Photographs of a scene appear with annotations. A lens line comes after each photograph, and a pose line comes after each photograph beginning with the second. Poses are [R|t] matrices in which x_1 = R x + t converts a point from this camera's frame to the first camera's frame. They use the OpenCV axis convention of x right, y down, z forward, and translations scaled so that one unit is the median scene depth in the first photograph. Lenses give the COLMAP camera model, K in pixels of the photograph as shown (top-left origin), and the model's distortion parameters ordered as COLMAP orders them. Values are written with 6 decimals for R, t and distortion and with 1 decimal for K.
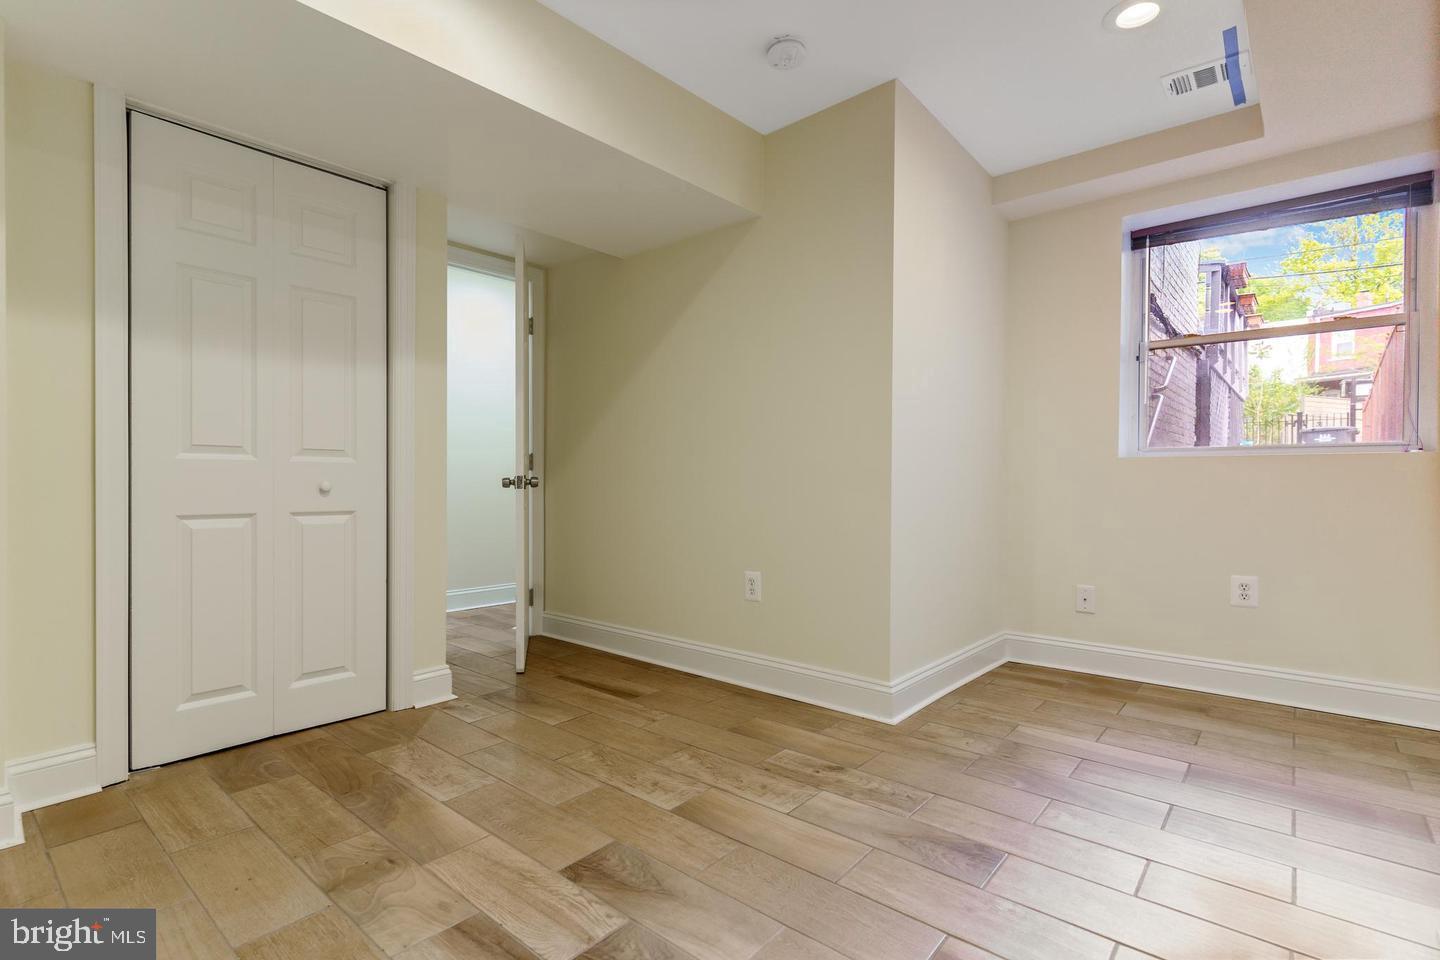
lens RADIAL K [[692.7, 0, 715.9], [0, 692.7, 484.8], [0, 0, 1]] dist [0.001315, -0.001793]
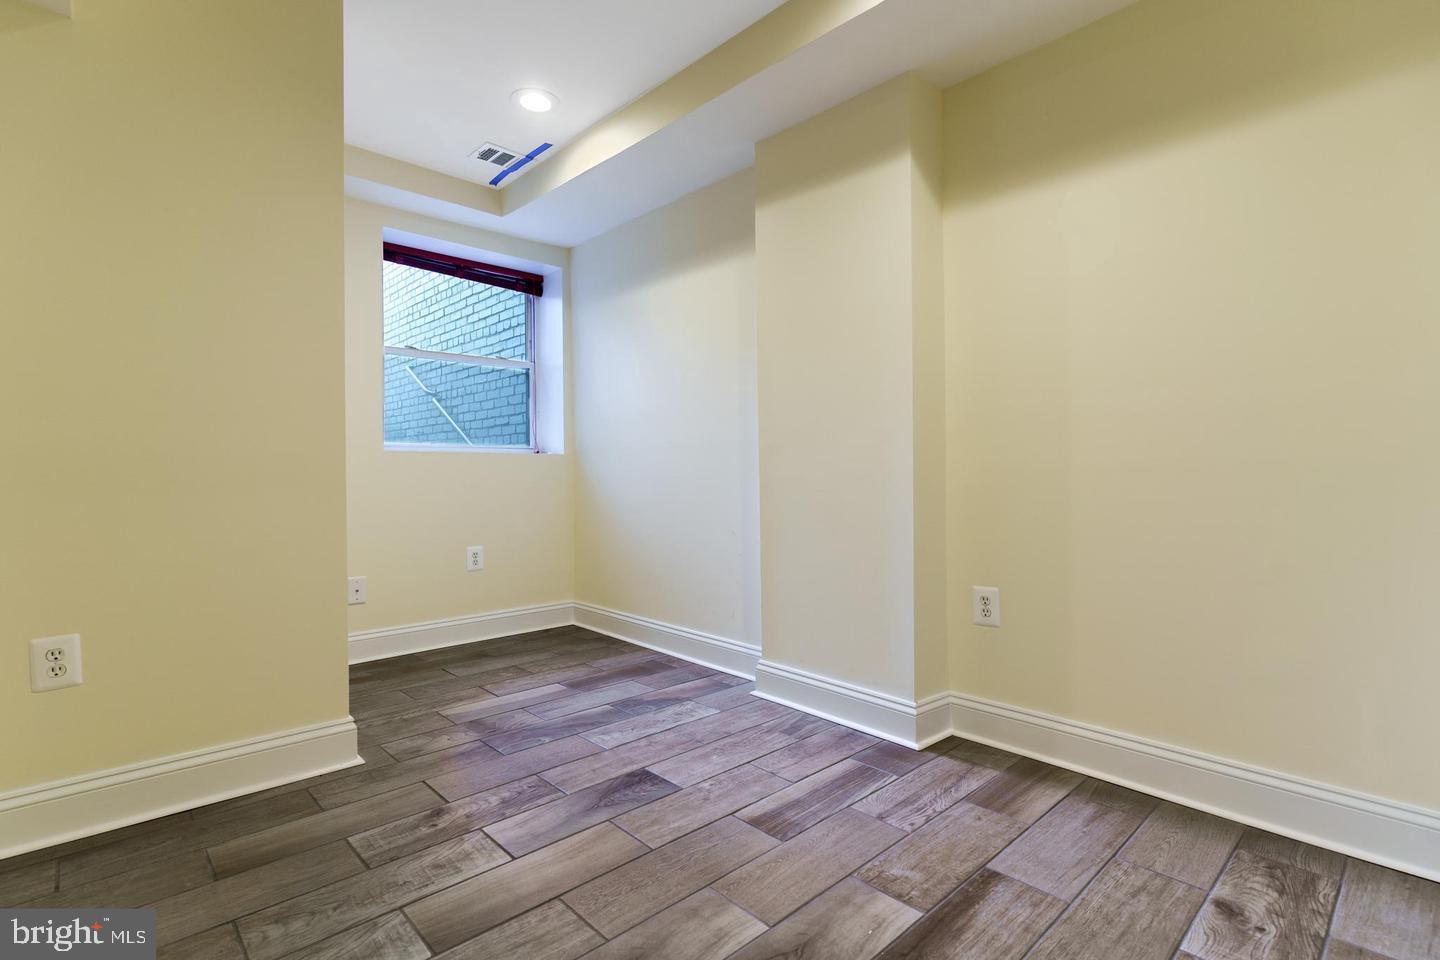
lens RADIAL K [[692.7, 0, 715.9], [0, 692.7, 473.4], [0, 0, 1]] dist [0.001315, -0.001793]
pose [[0.101813, -0.004655, 0.994793, -0.579418], [0.009039, 0.999952, 0.003754, -0.005910], [-0.994763, 0.008609, 0.101850, 0.521235]]
